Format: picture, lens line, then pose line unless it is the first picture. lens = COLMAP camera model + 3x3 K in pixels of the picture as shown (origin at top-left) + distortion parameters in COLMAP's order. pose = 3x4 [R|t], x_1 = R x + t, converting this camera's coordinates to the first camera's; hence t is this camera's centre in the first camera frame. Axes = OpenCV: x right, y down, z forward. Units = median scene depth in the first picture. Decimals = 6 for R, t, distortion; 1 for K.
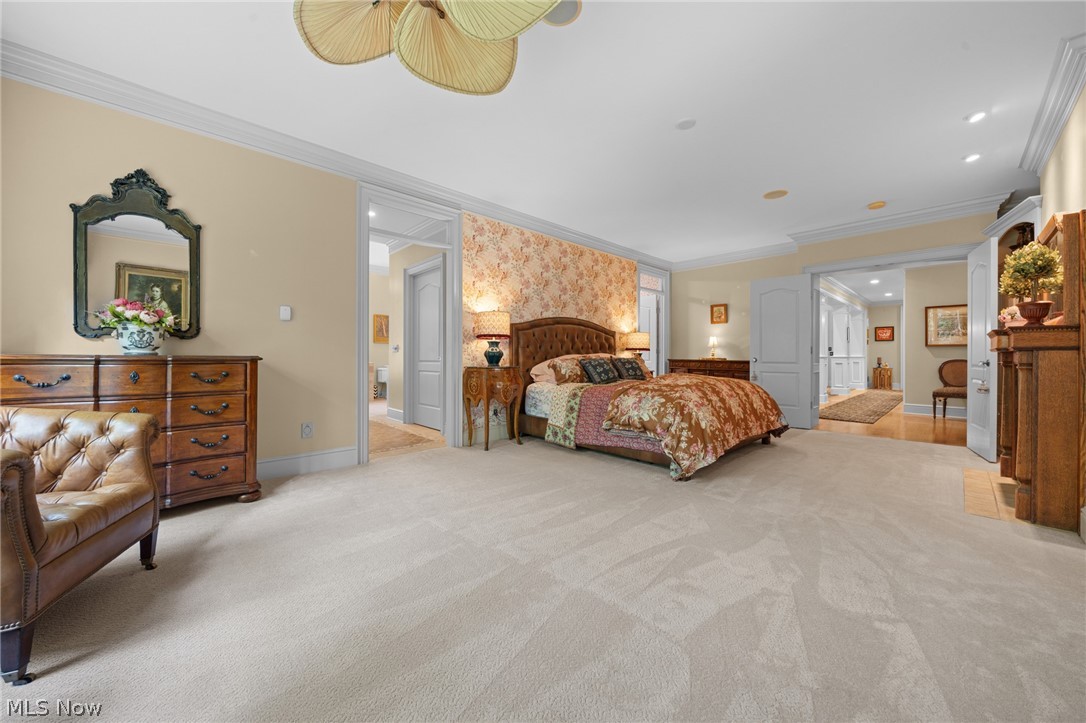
lens RADIAL K [[360.0, 0, 543.0], [0, 360.0, 361.5], [0, 0, 1]] dist [0.000114, 0.000001]
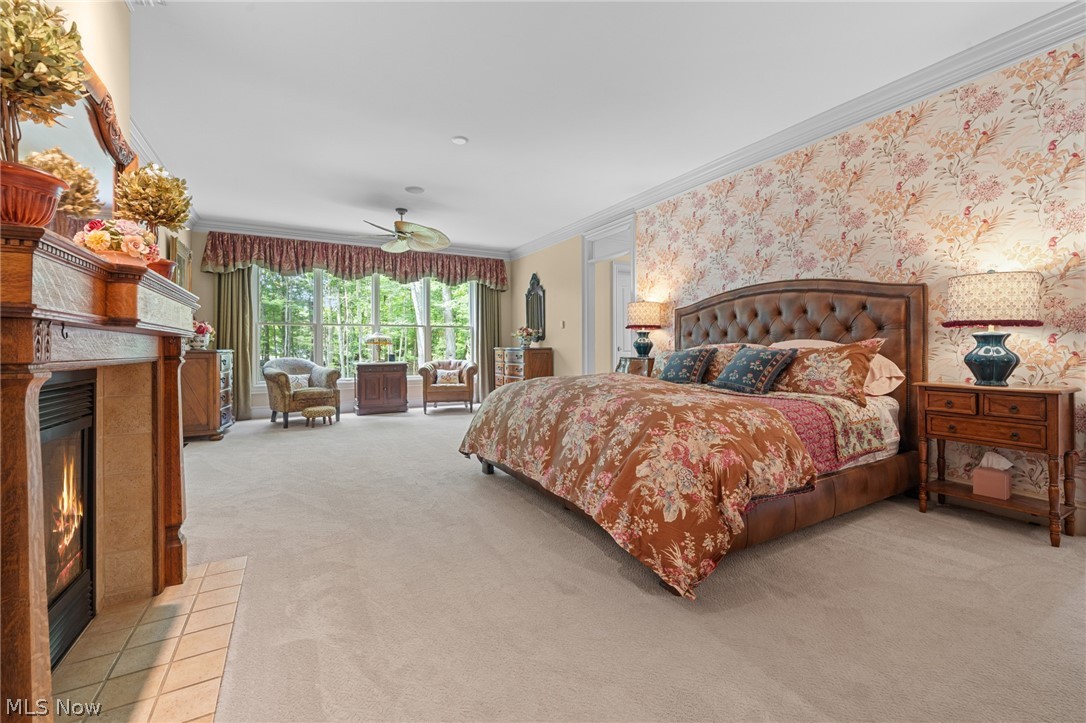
lens RADIAL K [[431.2, 0, 541.5], [0, 431.2, 353.5], [0, 0, 1]] dist [-0.001021, -0.000105]
pose [[-0.184619, 0.008973, -0.982769, 0.945698], [-0.012513, 0.999856, 0.011480, -0.006246], [0.982731, 0.014416, -0.184480, 0.831269]]
